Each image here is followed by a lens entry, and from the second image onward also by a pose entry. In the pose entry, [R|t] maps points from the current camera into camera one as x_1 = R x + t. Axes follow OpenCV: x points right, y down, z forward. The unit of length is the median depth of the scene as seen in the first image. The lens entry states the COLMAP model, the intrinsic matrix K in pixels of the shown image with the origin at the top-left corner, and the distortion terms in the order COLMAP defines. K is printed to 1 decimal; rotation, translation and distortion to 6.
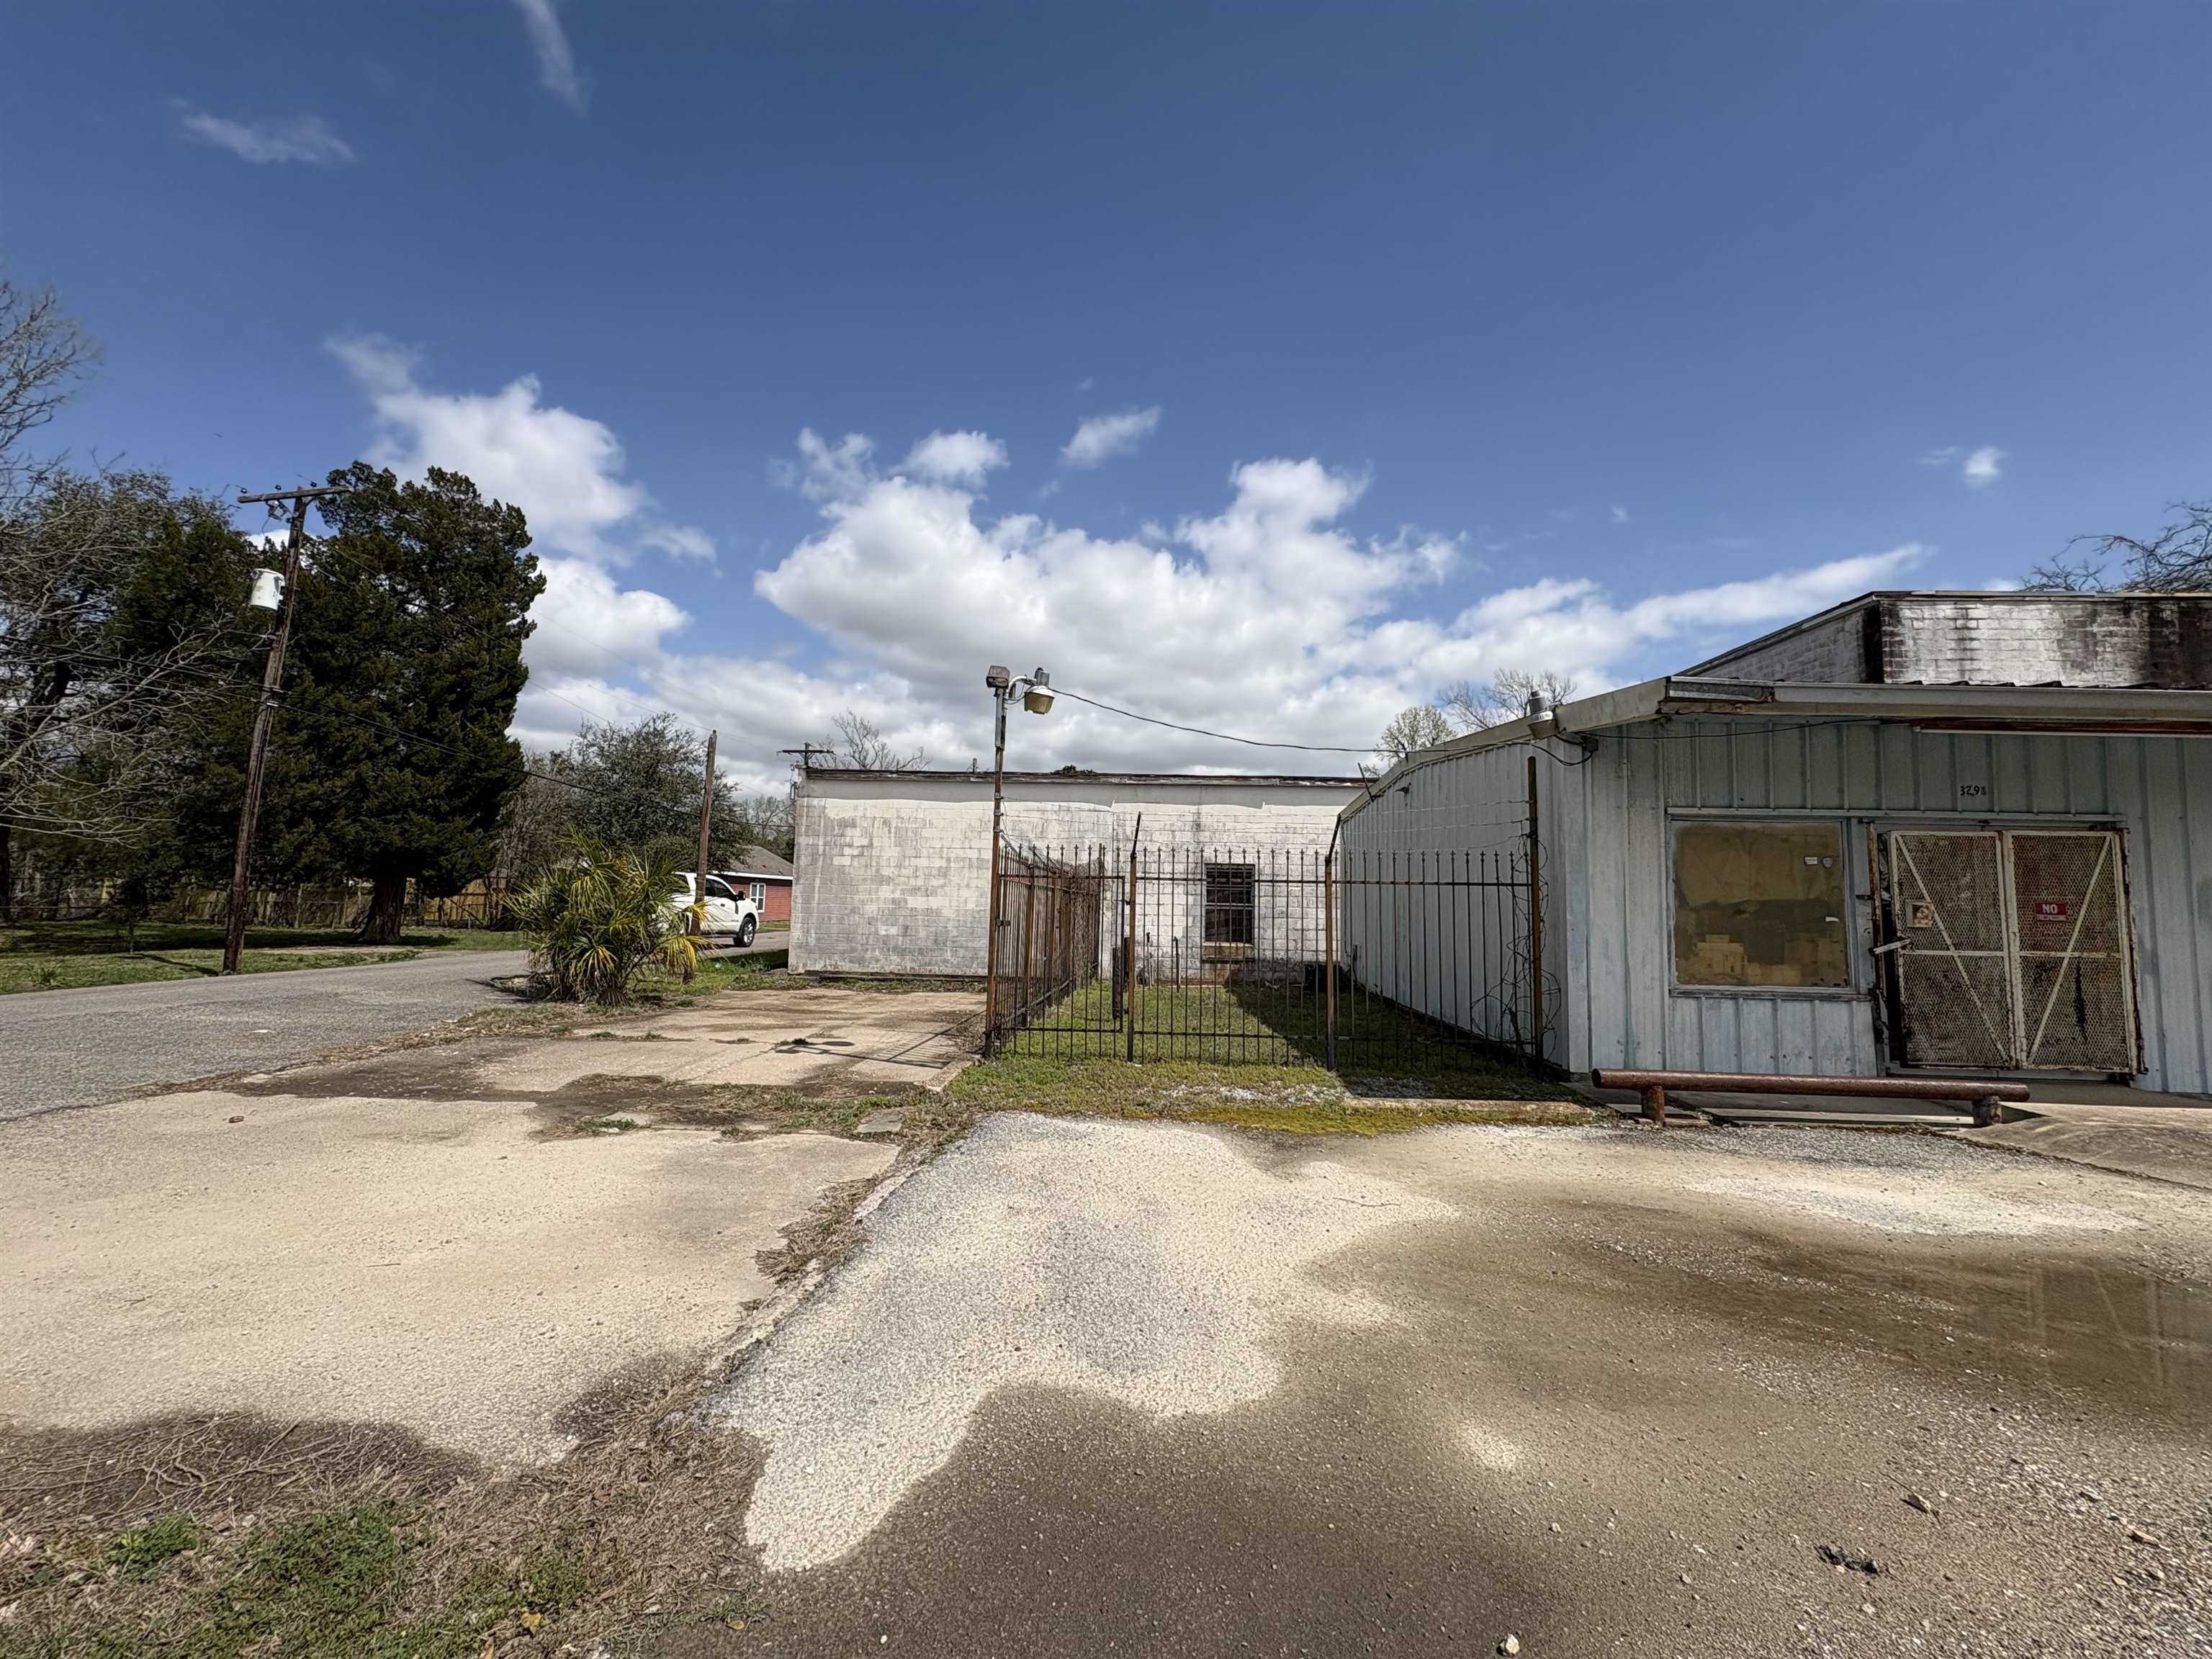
lens RADIAL K [[882.4, 0, 1101.7], [0, 882.4, 822.7], [0, 0, 1]] dist [-0.000187, 0.000193]
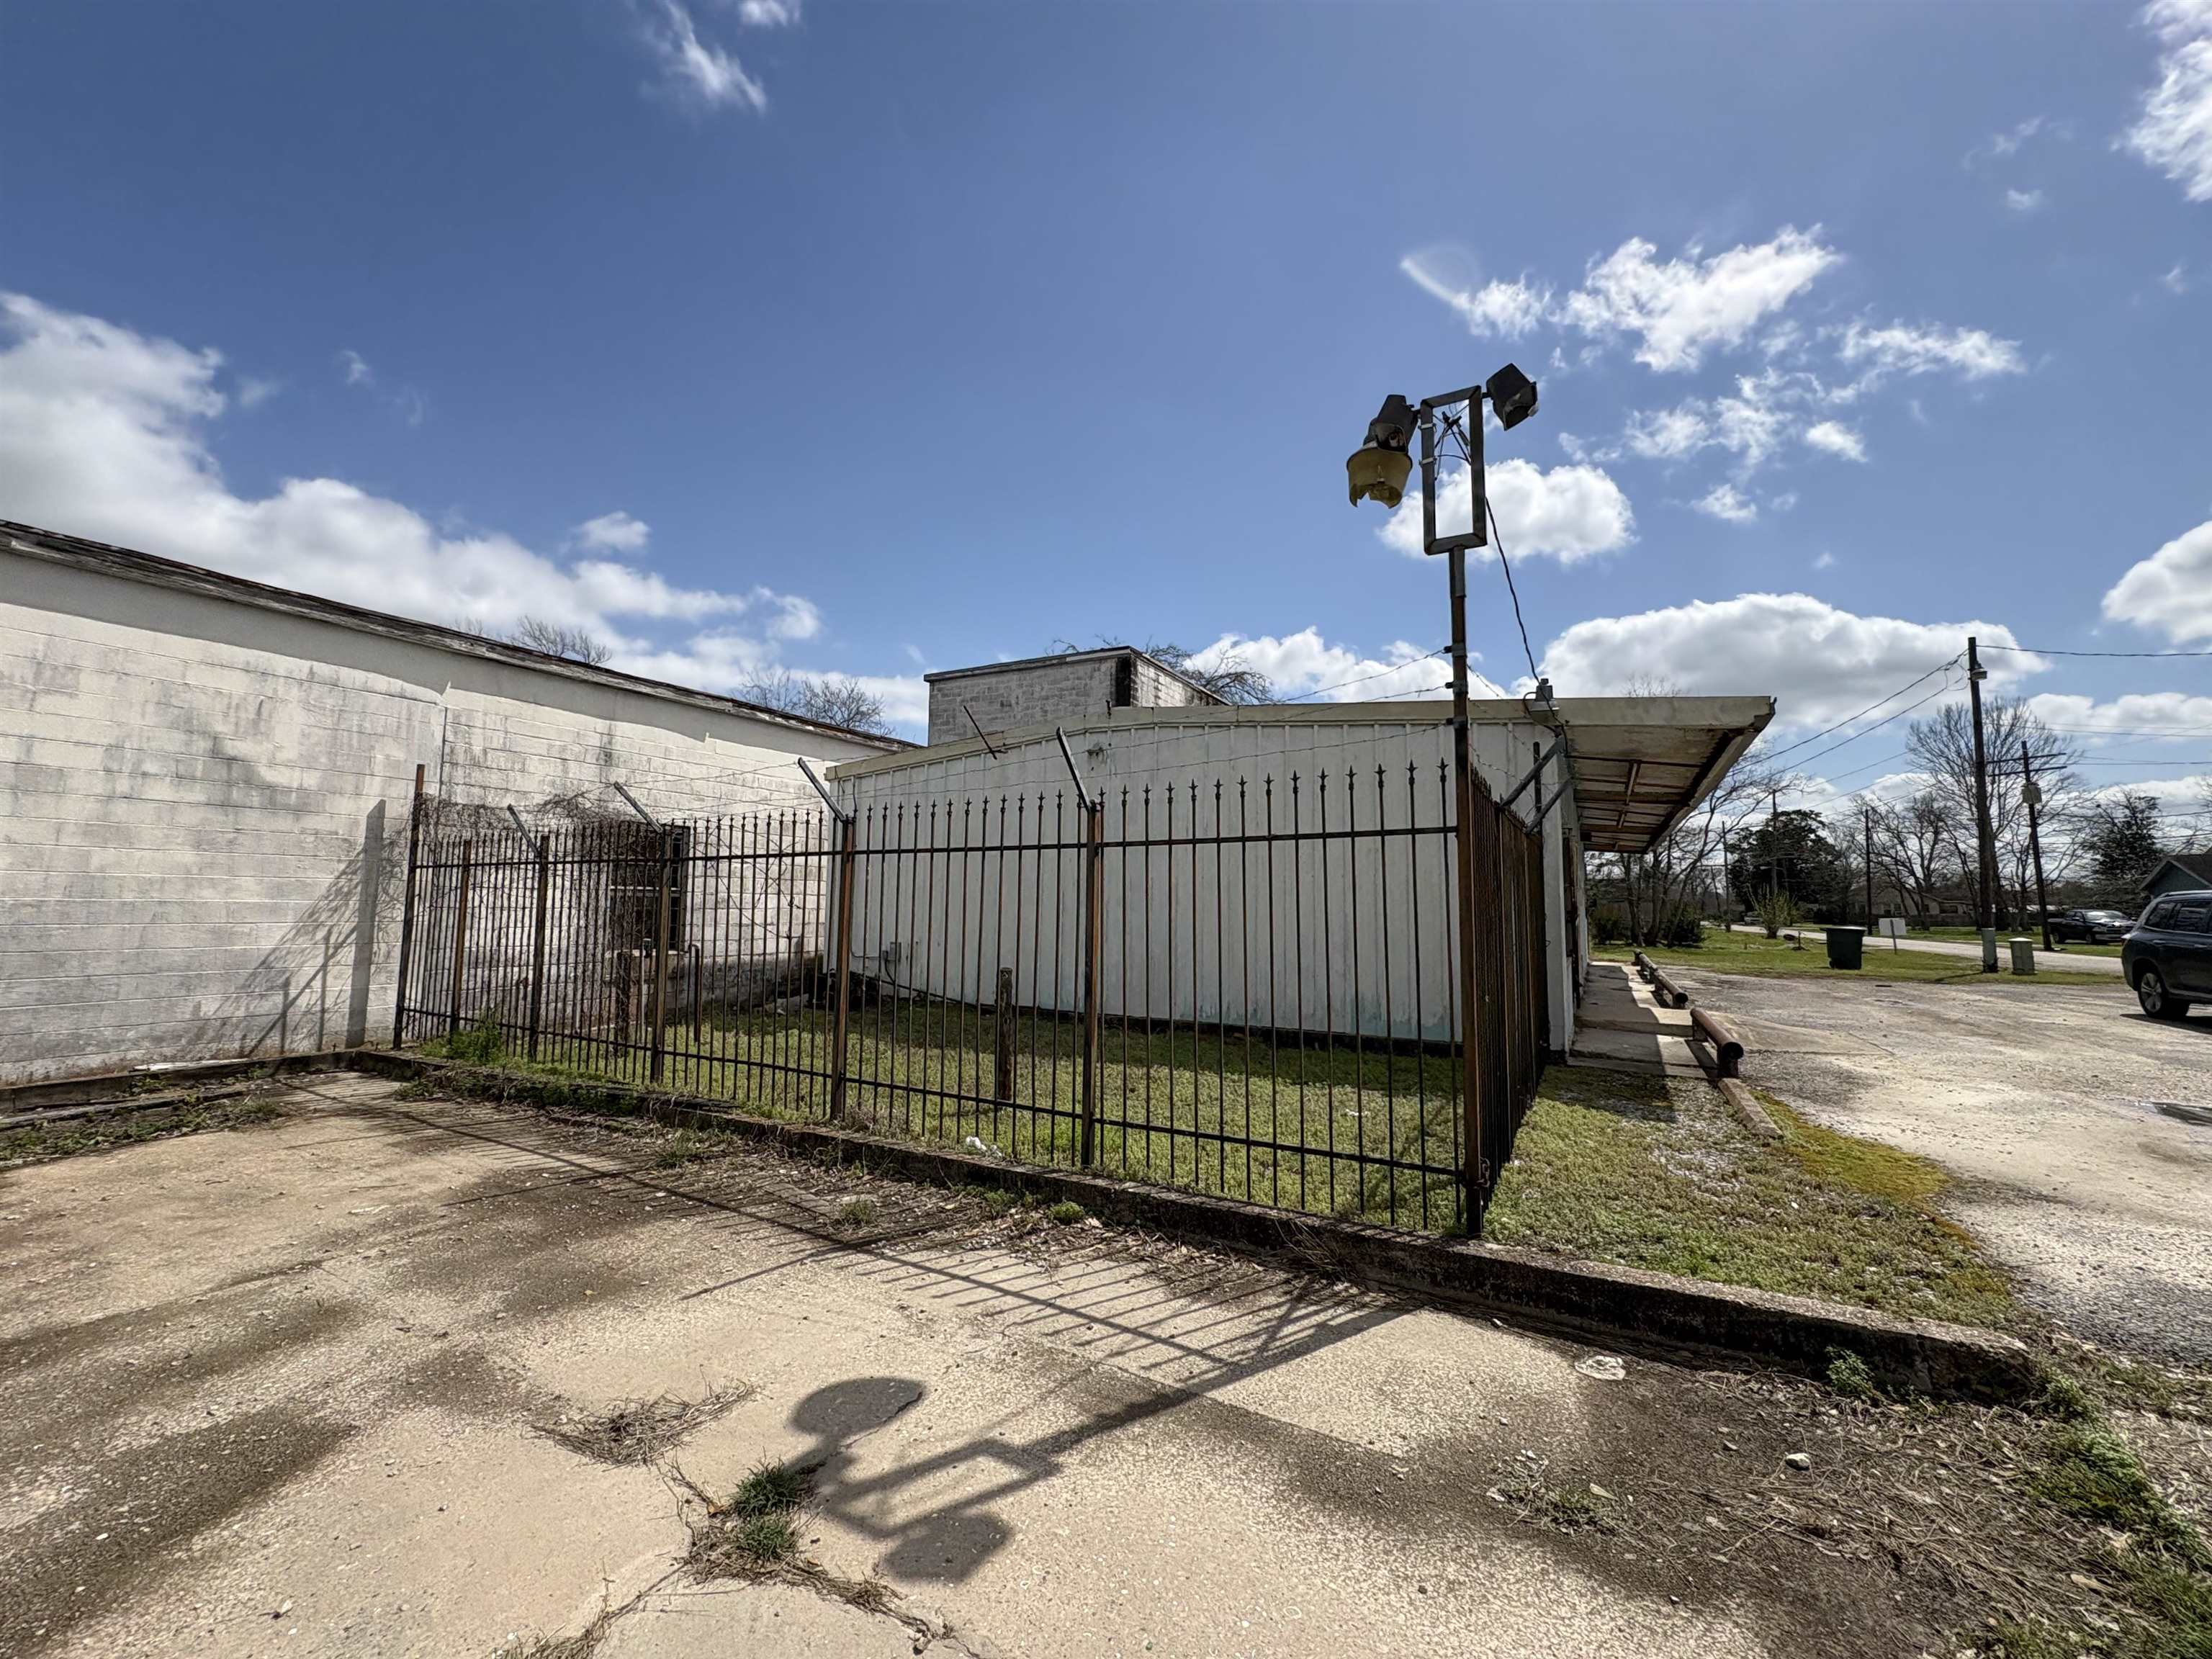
lens RADIAL K [[882.4, 0, 1106.1], [0, 882.4, 828.9], [0, 0, 1]] dist [-0.000187, 0.000193]
pose [[0.439413, 0.060973, 0.896213, -0.280406], [-0.084338, 0.996087, -0.026416, 0.041010], [-0.894317, -0.063977, 0.442836, 0.450583]]
